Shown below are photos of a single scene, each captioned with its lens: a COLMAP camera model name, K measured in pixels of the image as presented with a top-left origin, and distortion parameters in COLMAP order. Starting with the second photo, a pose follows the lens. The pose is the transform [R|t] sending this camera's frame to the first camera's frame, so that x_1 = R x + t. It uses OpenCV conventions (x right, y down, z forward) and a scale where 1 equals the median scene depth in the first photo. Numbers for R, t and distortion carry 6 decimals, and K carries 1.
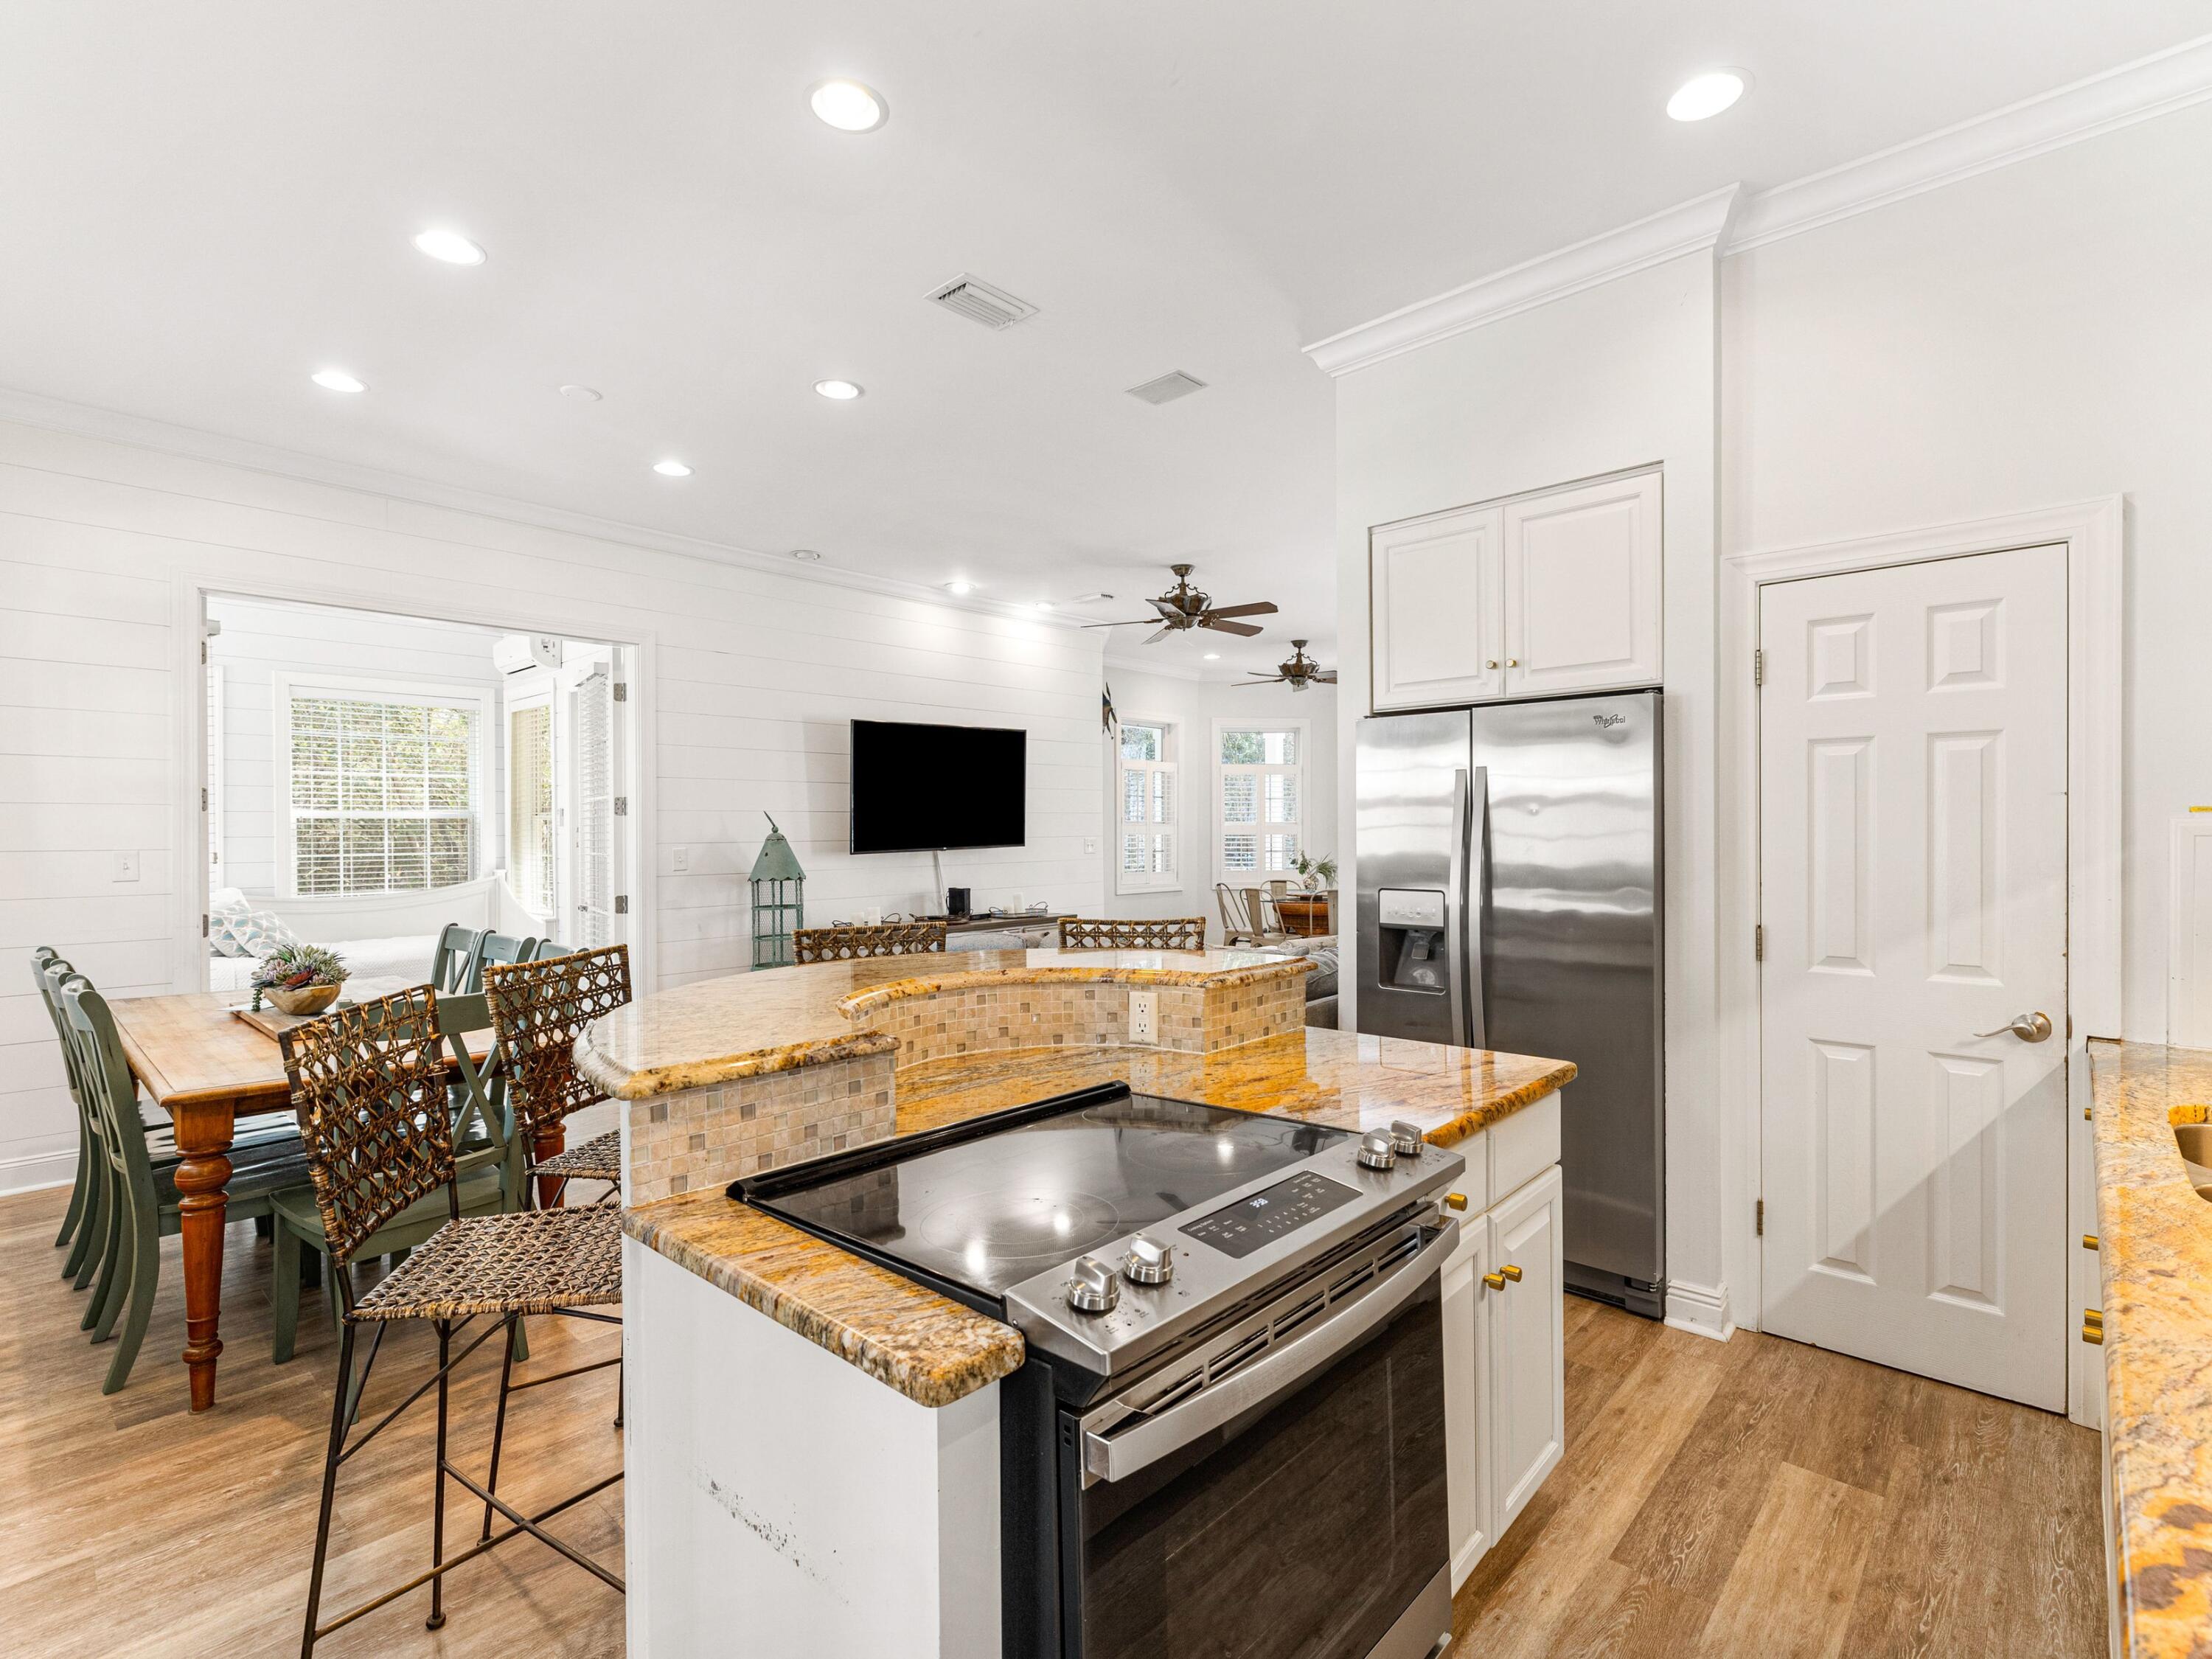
lens RADIAL K [[1053.5, 0, 1103.2], [0, 1053.5, 836.2], [0, 0, 1]] dist [-0.000112, -0.000454]
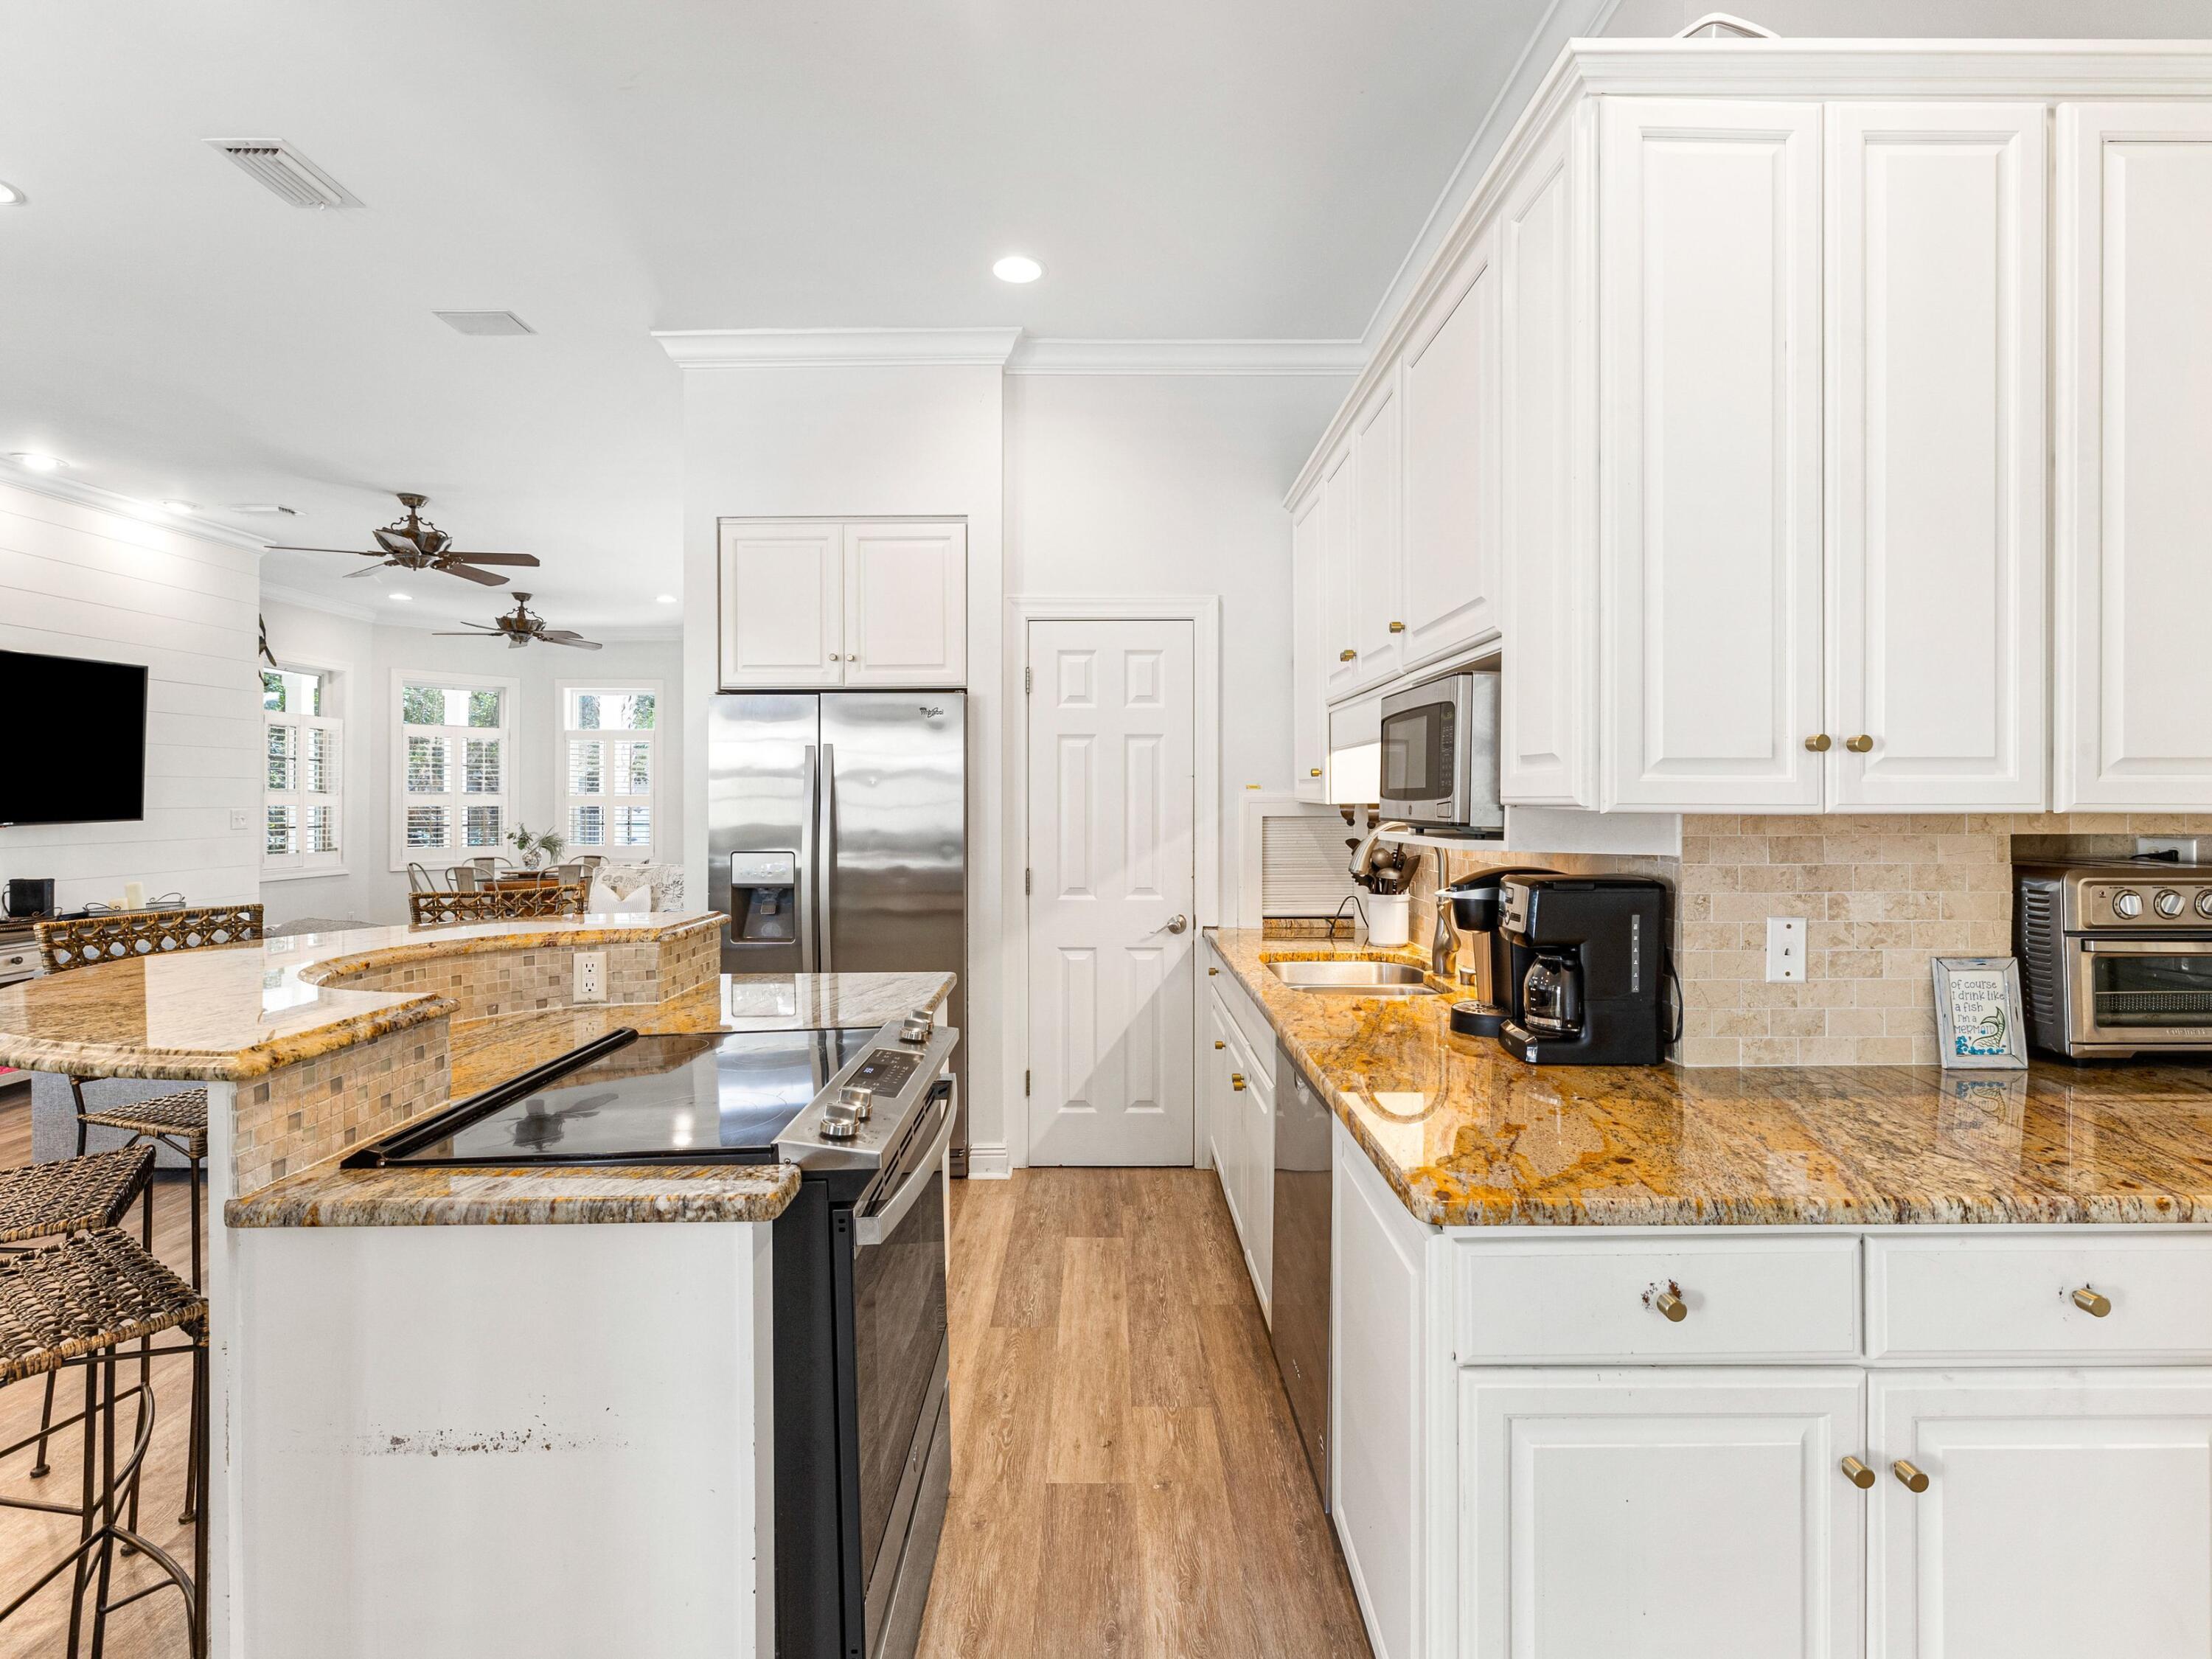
lens RADIAL K [[1082.9, 0, 1110.0], [0, 1082.9, 802.0], [0, 0, 1]] dist [-0.000421, -0.000054]
pose [[0.728822, 0.003278, 0.684695, -0.262099], [0.001957, 0.999974, -0.006871, 0.007885], [-0.684700, 0.006348, 0.728797, -0.098258]]
